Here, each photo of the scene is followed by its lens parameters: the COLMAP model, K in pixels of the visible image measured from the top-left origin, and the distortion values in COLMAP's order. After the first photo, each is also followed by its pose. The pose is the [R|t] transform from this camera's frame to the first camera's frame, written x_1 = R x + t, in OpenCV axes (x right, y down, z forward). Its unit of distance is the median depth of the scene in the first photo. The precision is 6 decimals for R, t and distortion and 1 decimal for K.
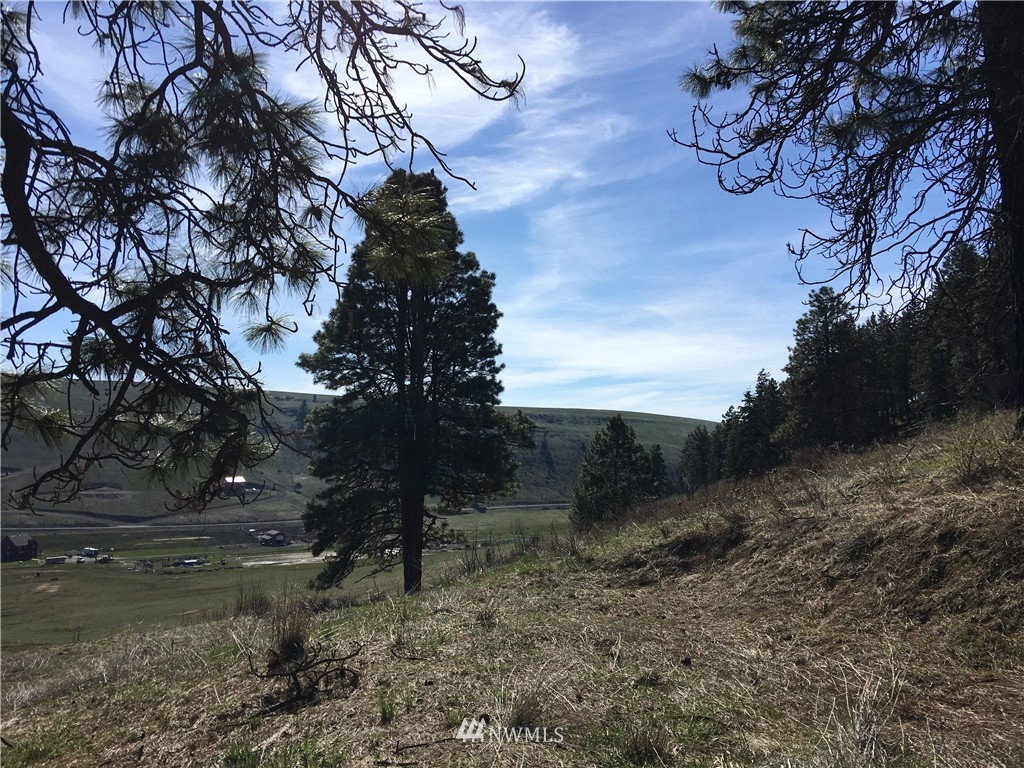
lens RADIAL K [[869.9, 0, 512.0], [0, 869.9, 384.0], [0, 0, 1]] dist [0.007994, 0.003148]
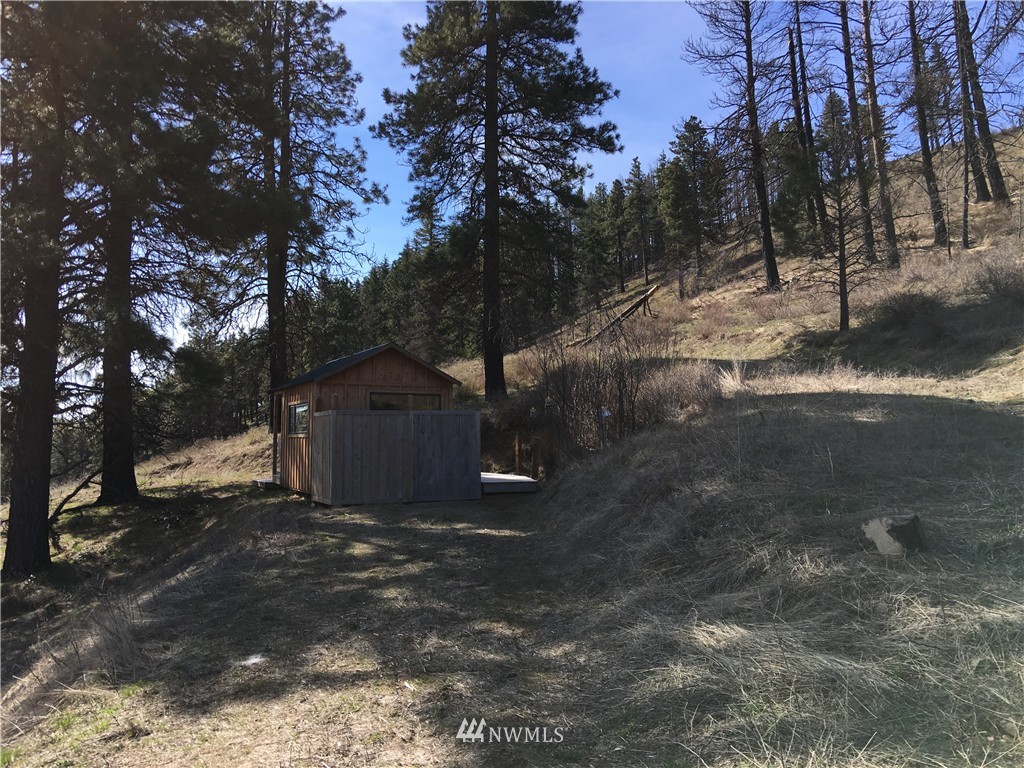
lens RADIAL K [[869.9, 0, 512.0], [0, 869.9, 384.0], [0, 0, 1]] dist [0.007994, 0.003148]
pose [[0.759958, 0.032541, 0.649157, -1.146466], [-0.033698, 0.999375, -0.010646, -0.160260], [-0.649098, -0.013785, 0.760580, -2.744720]]
